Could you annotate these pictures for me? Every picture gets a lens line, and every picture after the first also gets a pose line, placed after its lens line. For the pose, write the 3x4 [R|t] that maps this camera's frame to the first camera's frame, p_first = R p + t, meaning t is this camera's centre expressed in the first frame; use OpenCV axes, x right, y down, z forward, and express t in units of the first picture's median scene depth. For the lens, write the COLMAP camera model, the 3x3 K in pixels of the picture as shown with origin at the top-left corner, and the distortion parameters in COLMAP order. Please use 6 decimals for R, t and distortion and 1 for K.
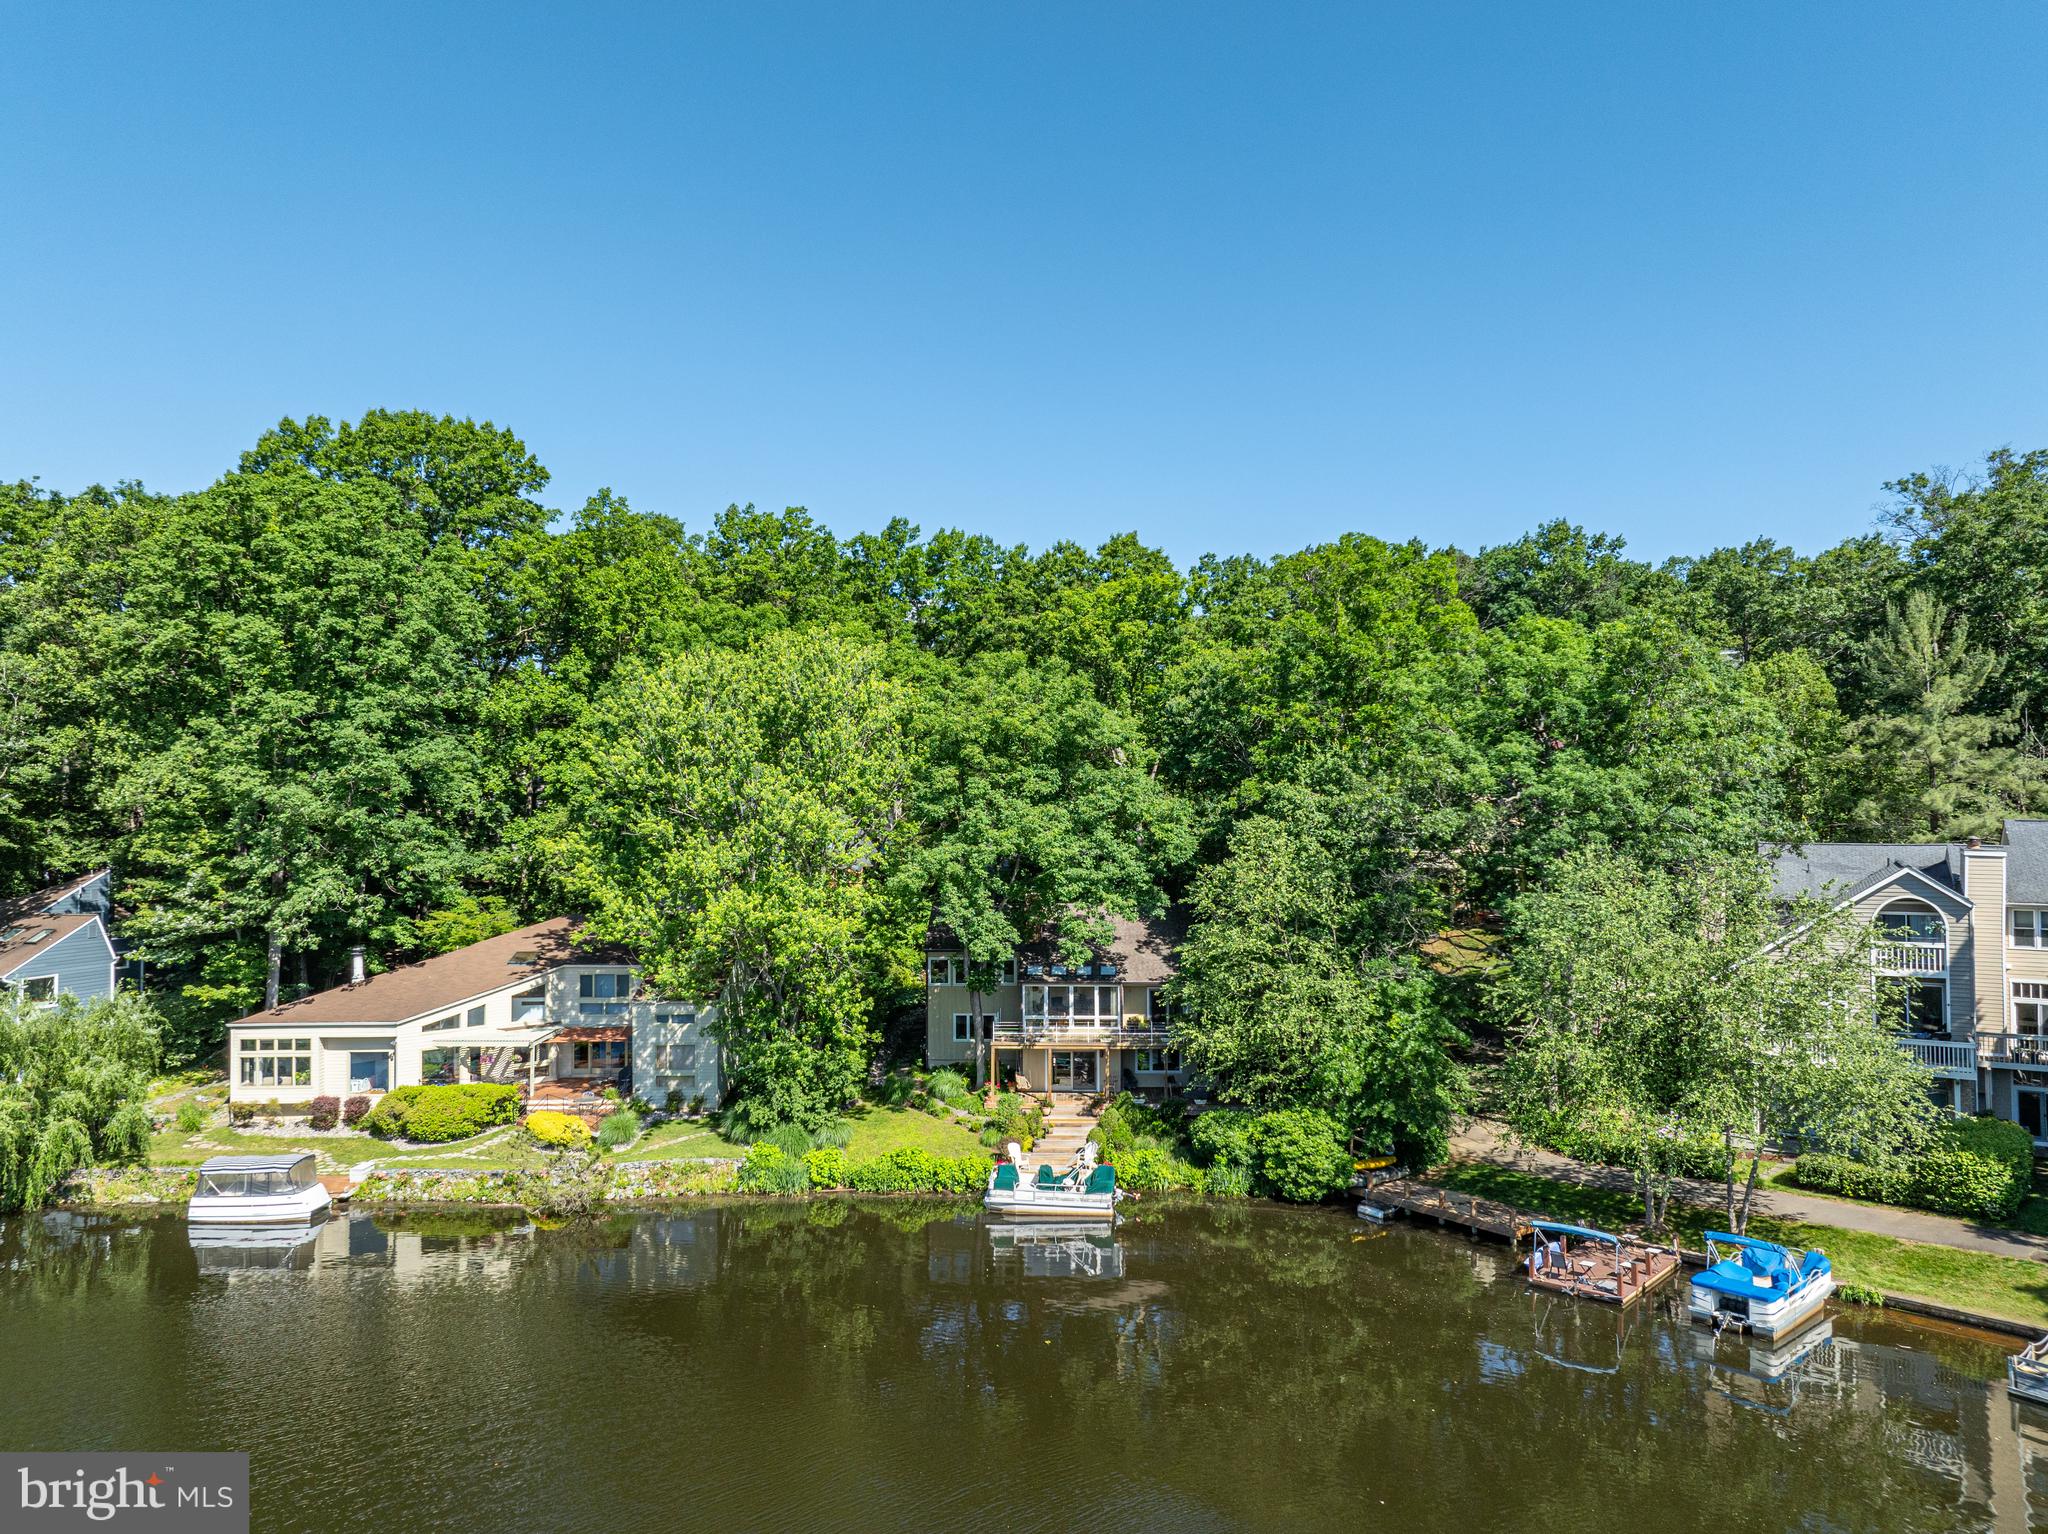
lens RADIAL K [[1405.2, 0, 1024.0], [0, 1405.2, 767.0], [0, 0, 1]] dist [-0.010090, -0.004548]
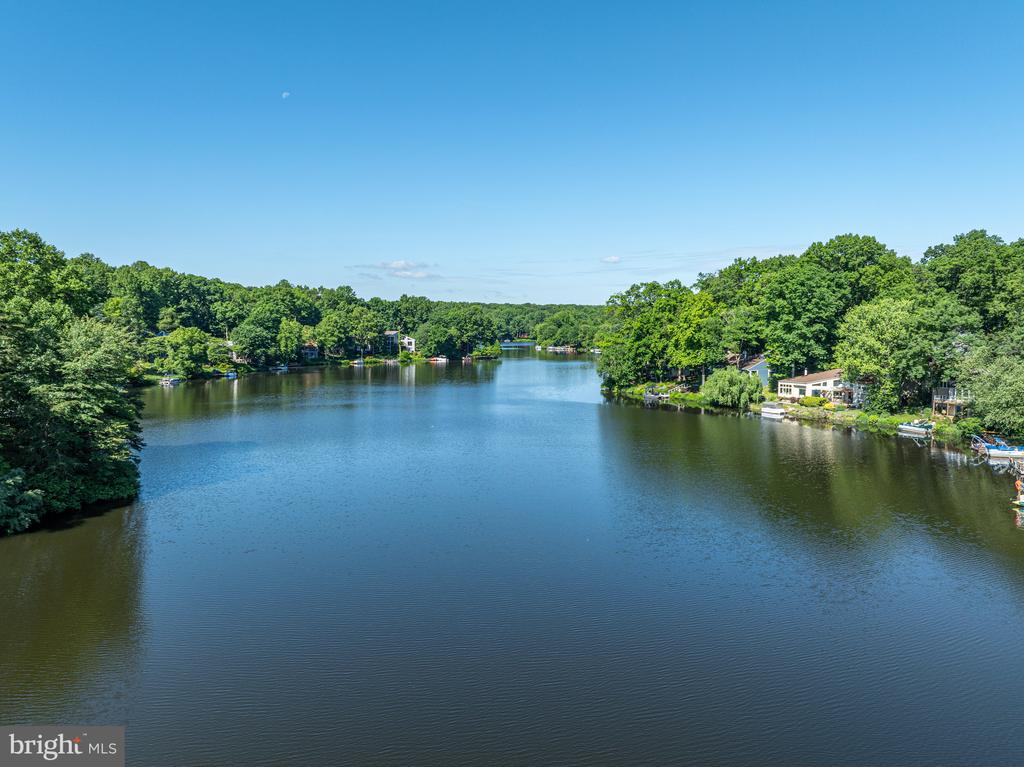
lens RADIAL K [[702.6, 0, 512.0], [0, 702.6, 383.5], [0, 0, 1]] dist [-0.010090, -0.004548]
pose [[0.497712, 0.080245, -0.863622, 1.161138], [0.032621, 0.993275, 0.111091, -0.123121], [0.866729, -0.083464, 0.491747, -1.101621]]
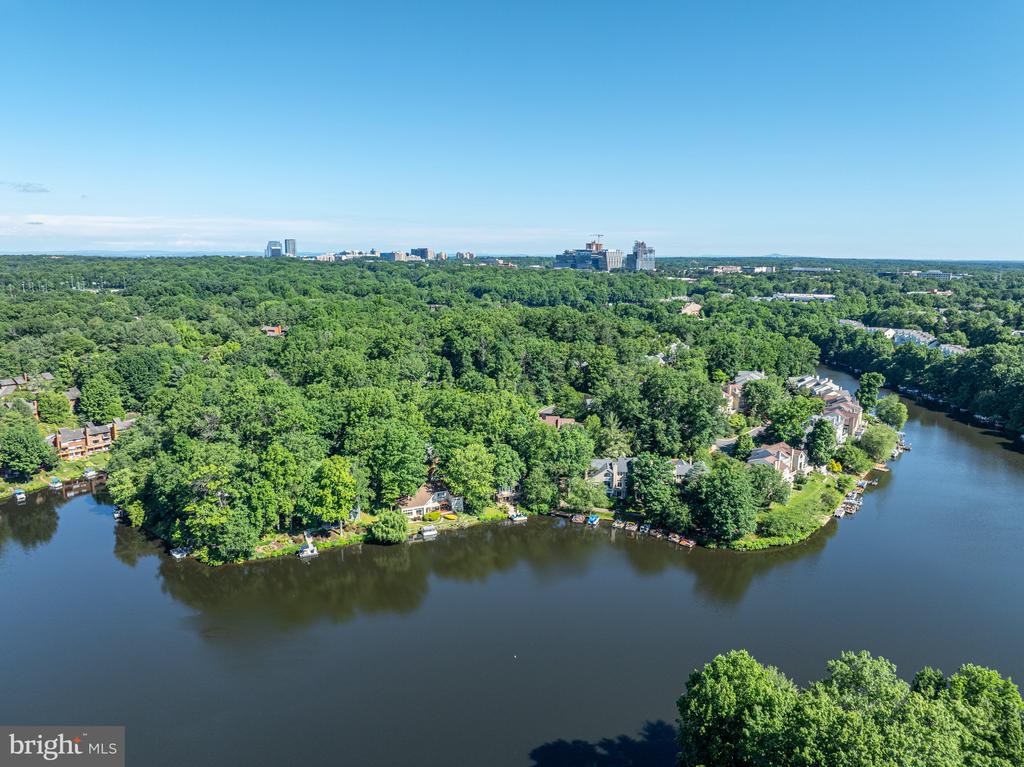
lens RADIAL K [[702.6, 0, 512.0], [0, 702.6, 383.5], [0, 0, 1]] dist [-0.010090, -0.004548]
pose [[0.916847, -0.058745, 0.394892, -1.417421], [-0.018152, 0.981959, 0.188222, -1.112897], [-0.398825, -0.179739, 0.899240, -2.288186]]
